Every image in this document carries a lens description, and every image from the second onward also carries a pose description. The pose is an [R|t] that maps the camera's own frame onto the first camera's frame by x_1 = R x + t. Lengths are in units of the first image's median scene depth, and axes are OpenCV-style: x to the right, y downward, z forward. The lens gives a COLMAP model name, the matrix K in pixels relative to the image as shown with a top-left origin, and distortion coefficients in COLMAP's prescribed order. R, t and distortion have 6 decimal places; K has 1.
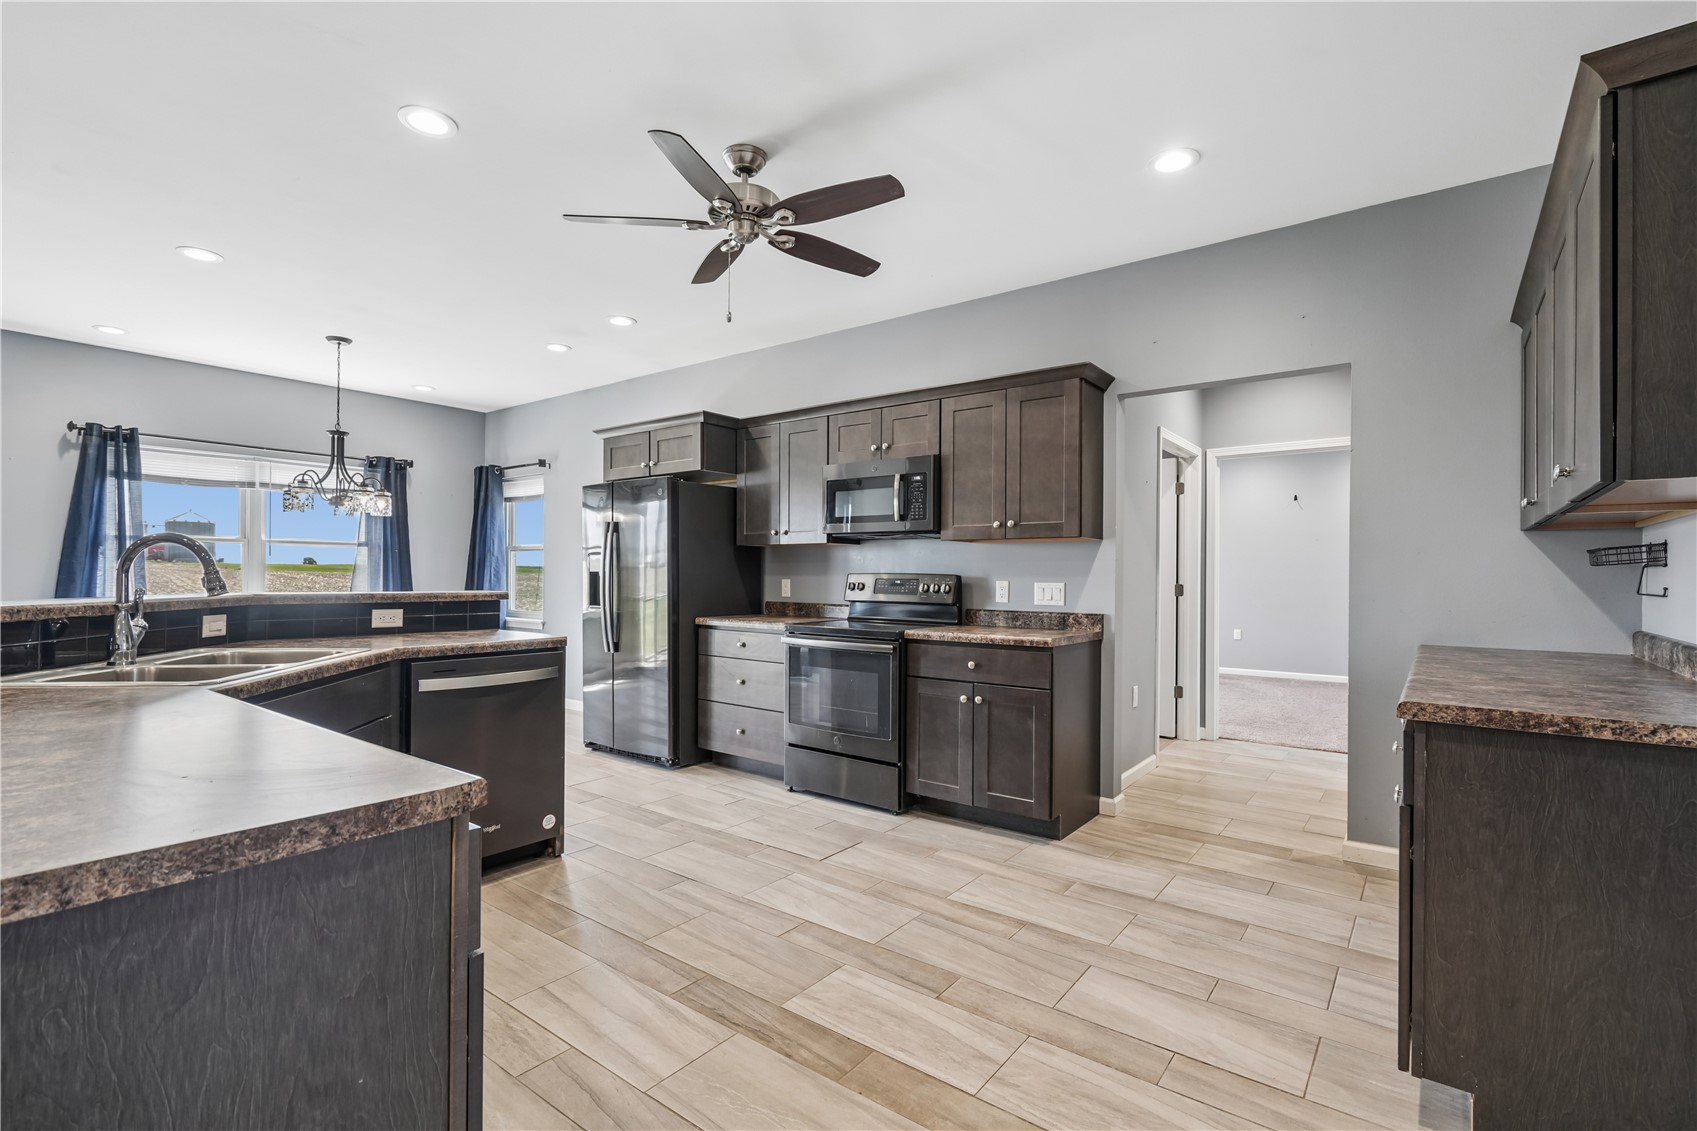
lens RADIAL K [[778.0, 0, 850.5], [0, 778.0, 571.9], [0, 0, 1]] dist [0.001194, 0.000397]
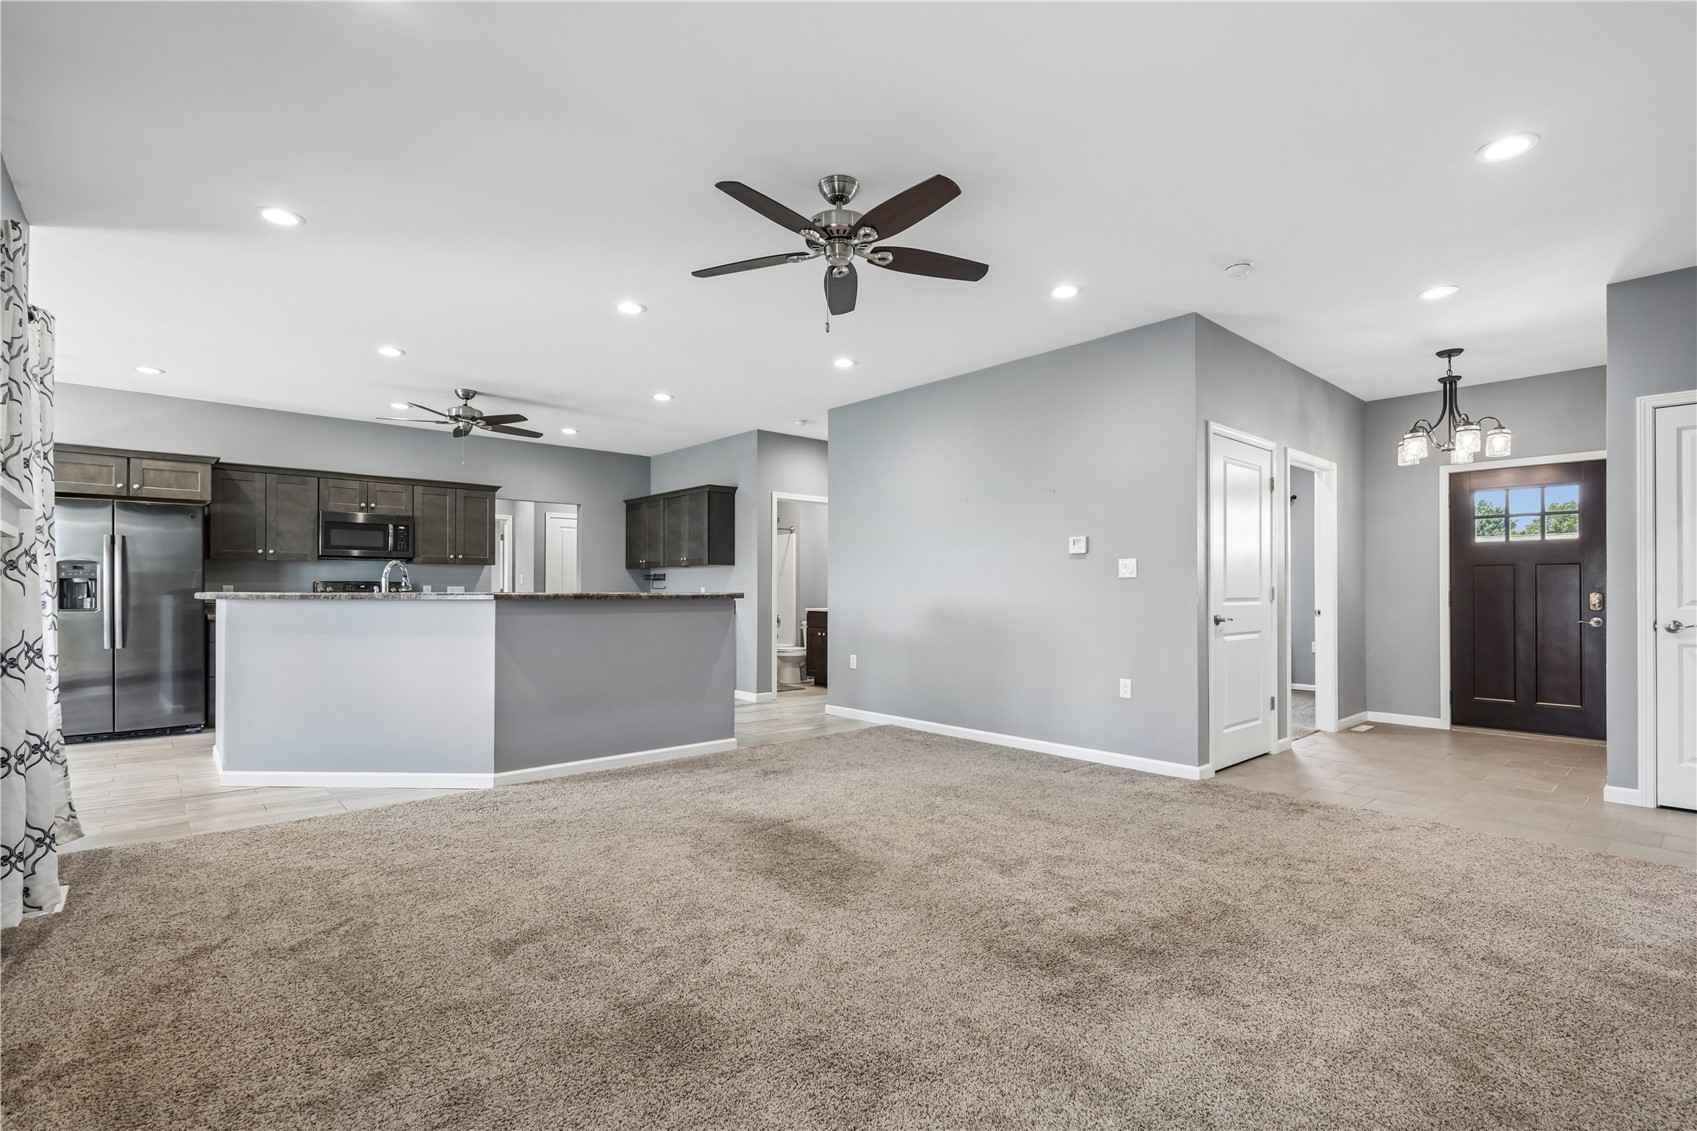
lens RADIAL K [[783.1, 0, 847.8], [0, 783.1, 583.1], [0, 0, 1]] dist [-0.000365, -0.000055]
pose [[0.189187, 0.002919, 0.981937, -1.663658], [-0.003556, 0.999991, -0.002287, 0.007159], [-0.981935, -0.003059, 0.189196, -0.381606]]
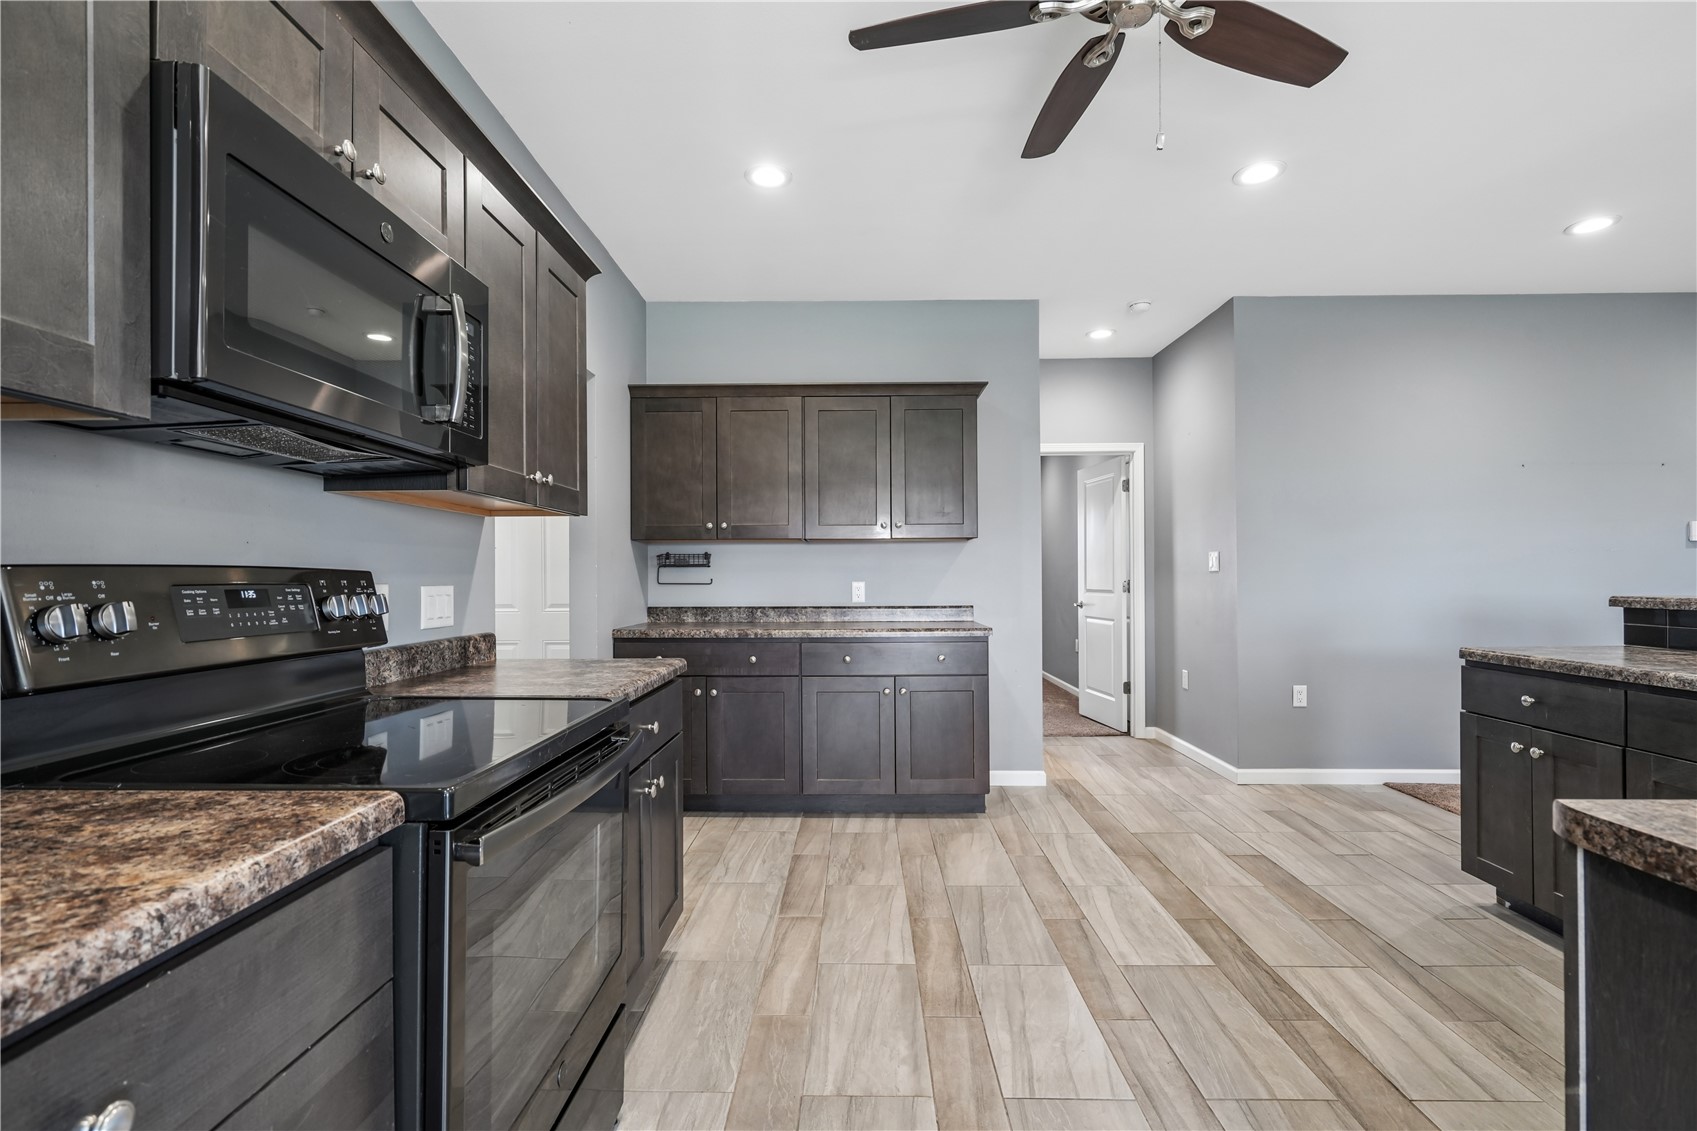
lens RADIAL K [[778.0, 0, 850.5], [0, 778.0, 571.9], [0, 0, 1]] dist [0.001194, 0.000397]
pose [[-0.594151, 0.000510, 0.804354, -0.390167], [-0.003156, 0.999991, -0.002965, 0.005484], [-0.804348, -0.004300, -0.594144, 1.211534]]
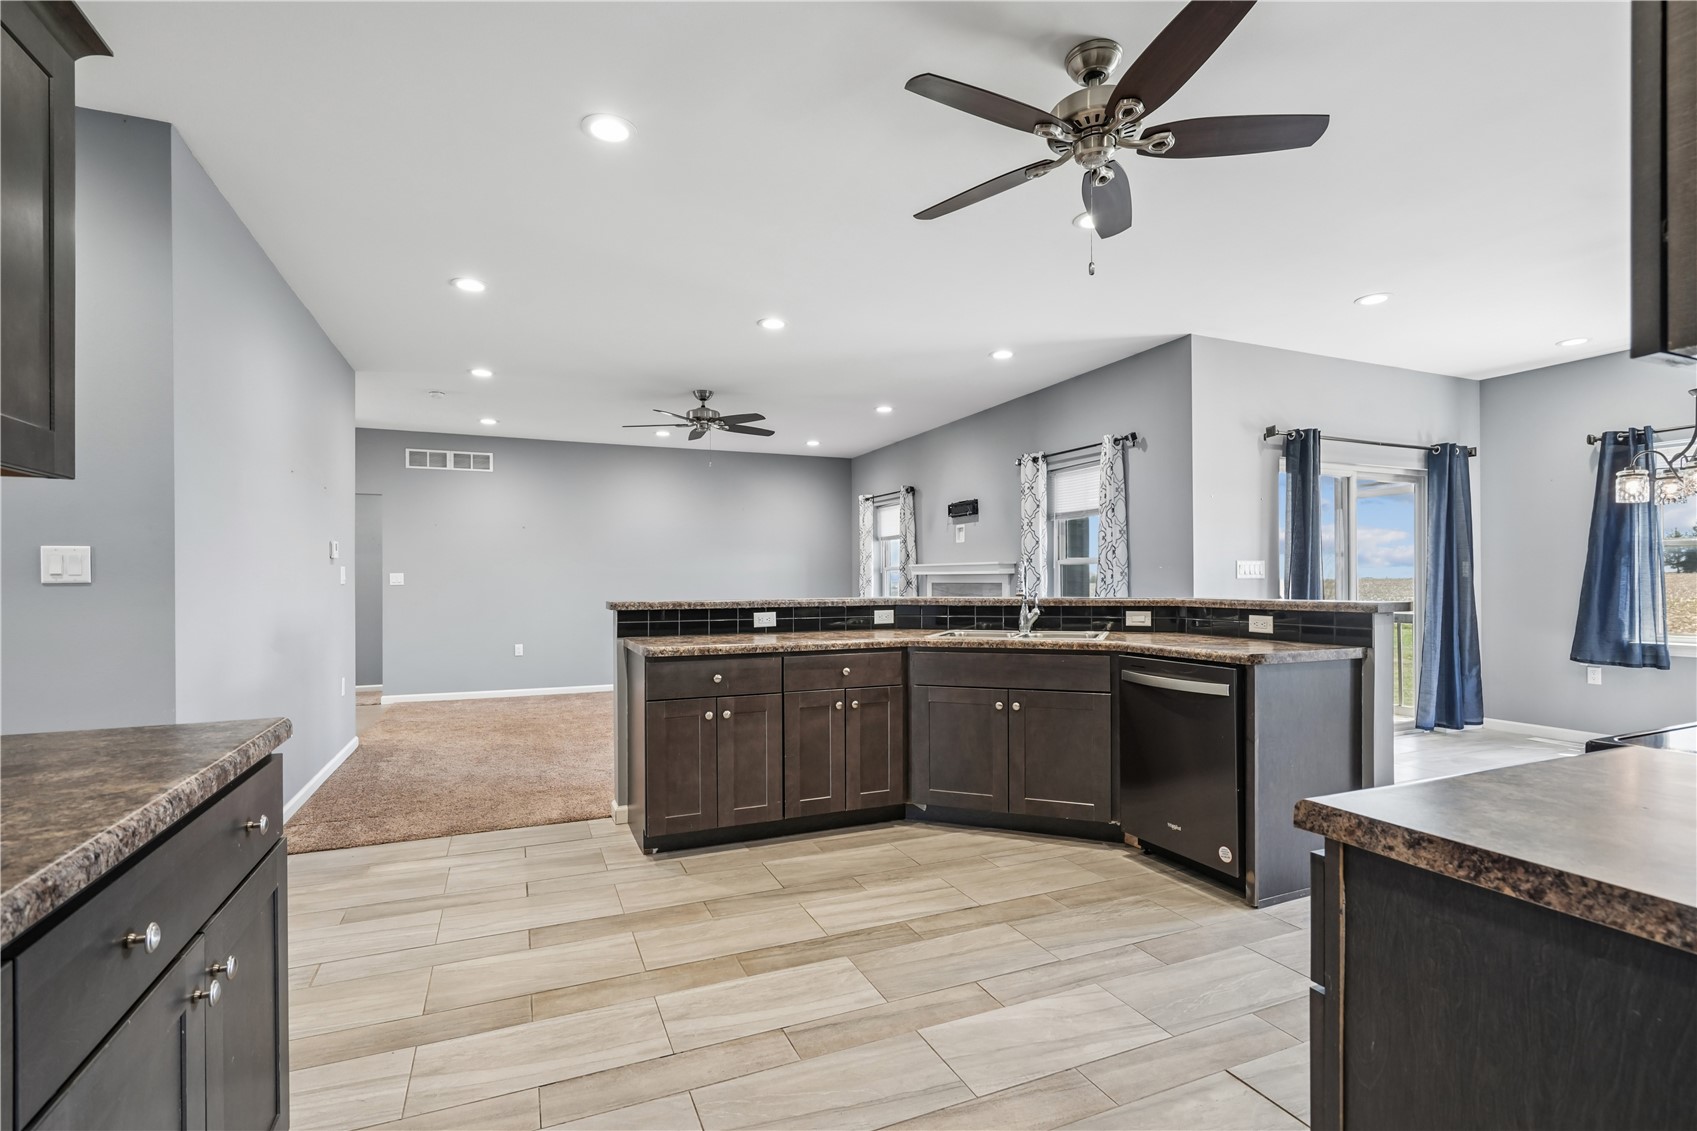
lens RADIAL K [[783.1, 0, 847.8], [0, 783.1, 583.1], [0, 0, 1]] dist [-0.000365, -0.000055]
pose [[-0.488769, -0.005016, -0.872399, 0.540867], [0.004016, 0.999960, -0.008000, 0.008749], [0.872404, -0.007414, -0.488729, 0.921755]]
